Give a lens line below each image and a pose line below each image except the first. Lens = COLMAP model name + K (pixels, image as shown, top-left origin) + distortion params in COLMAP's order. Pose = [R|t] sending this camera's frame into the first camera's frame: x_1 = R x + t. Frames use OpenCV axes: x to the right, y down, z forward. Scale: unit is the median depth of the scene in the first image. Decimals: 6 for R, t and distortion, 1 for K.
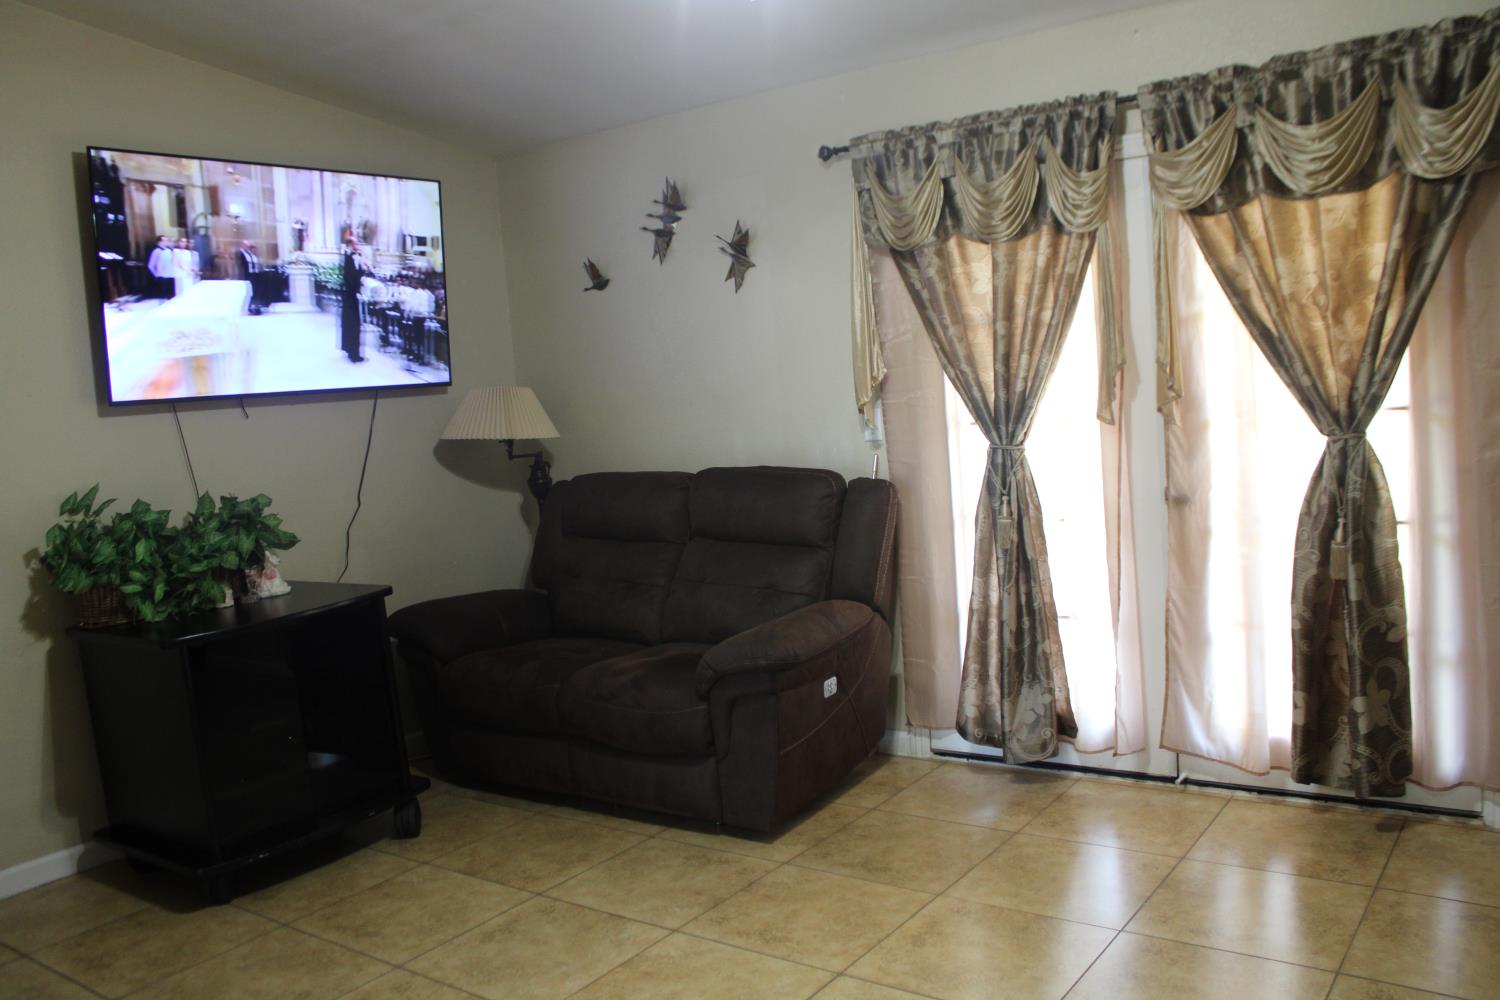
lens RADIAL K [[1249.7, 0, 741.6], [0, 1249.7, 508.5], [0, 0, 1]] dist [-0.161573, 0.142797]
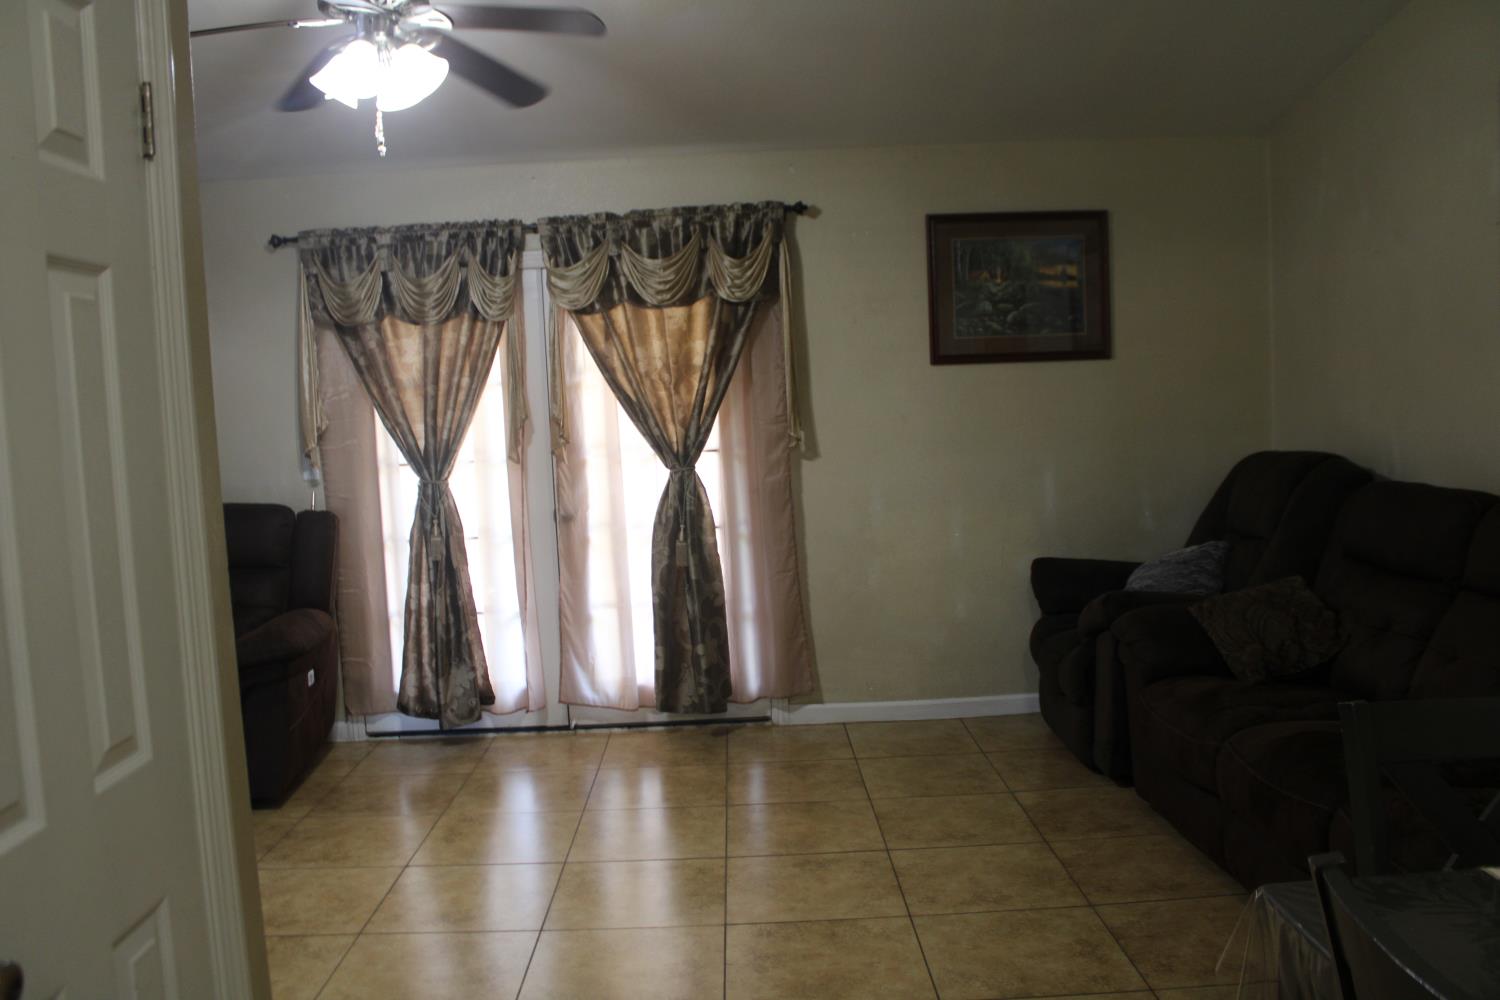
lens RADIAL K [[1249.7, 0, 747.6], [0, 1249.7, 508.1], [0, 0, 1]] dist [-0.161573, 0.142797]
pose [[0.799737, -0.014319, 0.600180, -0.329073], [0.047492, 0.998091, -0.039471, 0.048160], [-0.598469, 0.060070, 0.798891, -0.245912]]
